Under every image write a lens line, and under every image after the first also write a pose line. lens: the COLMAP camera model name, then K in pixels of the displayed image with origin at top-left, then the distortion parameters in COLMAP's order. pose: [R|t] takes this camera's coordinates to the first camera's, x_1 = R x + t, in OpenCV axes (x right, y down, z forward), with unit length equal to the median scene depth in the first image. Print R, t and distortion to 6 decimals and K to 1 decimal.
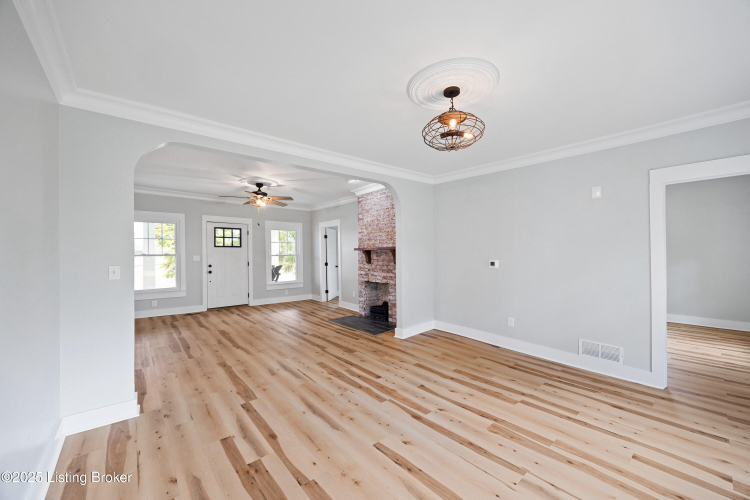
lens RADIAL K [[289.5, 0, 365.2], [0, 289.5, 251.8], [0, 0, 1]] dist [-0.000035, 0.000091]
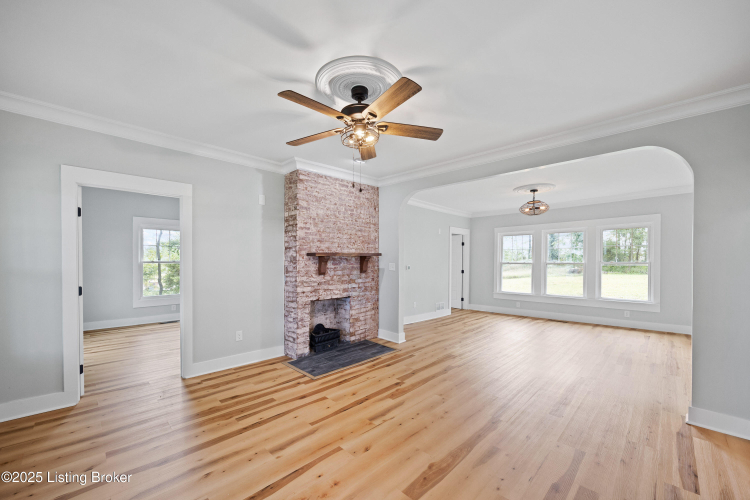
lens RADIAL K [[293.2, 0, 381.5], [0, 293.2, 262.8], [0, 0, 1]] dist [0.000451, 0.000063]
pose [[-0.111054, -0.004031, 0.993806, -0.874941], [-0.003623, 0.999987, 0.003651, 0.010334], [-0.993808, -0.003195, -0.111067, 1.139523]]
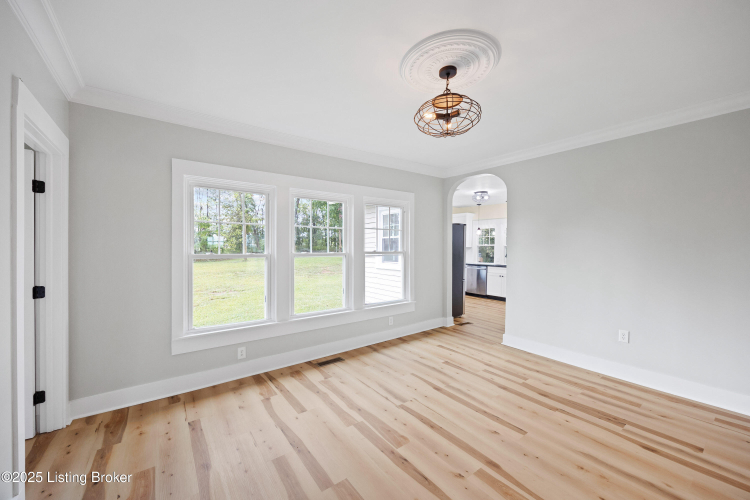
lens RADIAL K [[289.5, 0, 365.2], [0, 289.5, 251.8], [0, 0, 1]] dist [-0.000035, 0.000091]
pose [[-0.997740, 0.004681, 0.067034, 0.229915], [0.005077, 0.999971, 0.005739, 0.004275], [-0.067005, 0.006067, -0.997734, 0.890084]]
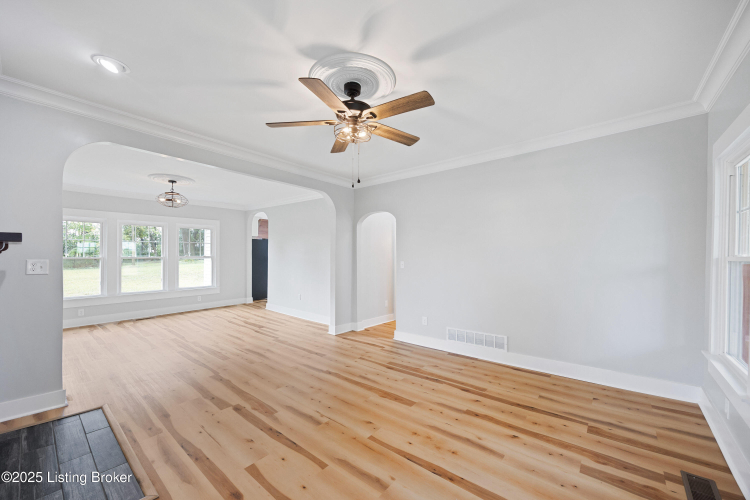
lens RADIAL K [[294.9, 0, 361.5], [0, 294.9, 255.5], [0, 0, 1]] dist [-0.000133, 0.000139]
pose [[-0.986167, 0.002284, -0.165740, -0.346826], [0.002982, 0.999988, -0.003963, 0.013109], [0.165729, -0.004403, -0.986162, 1.595392]]
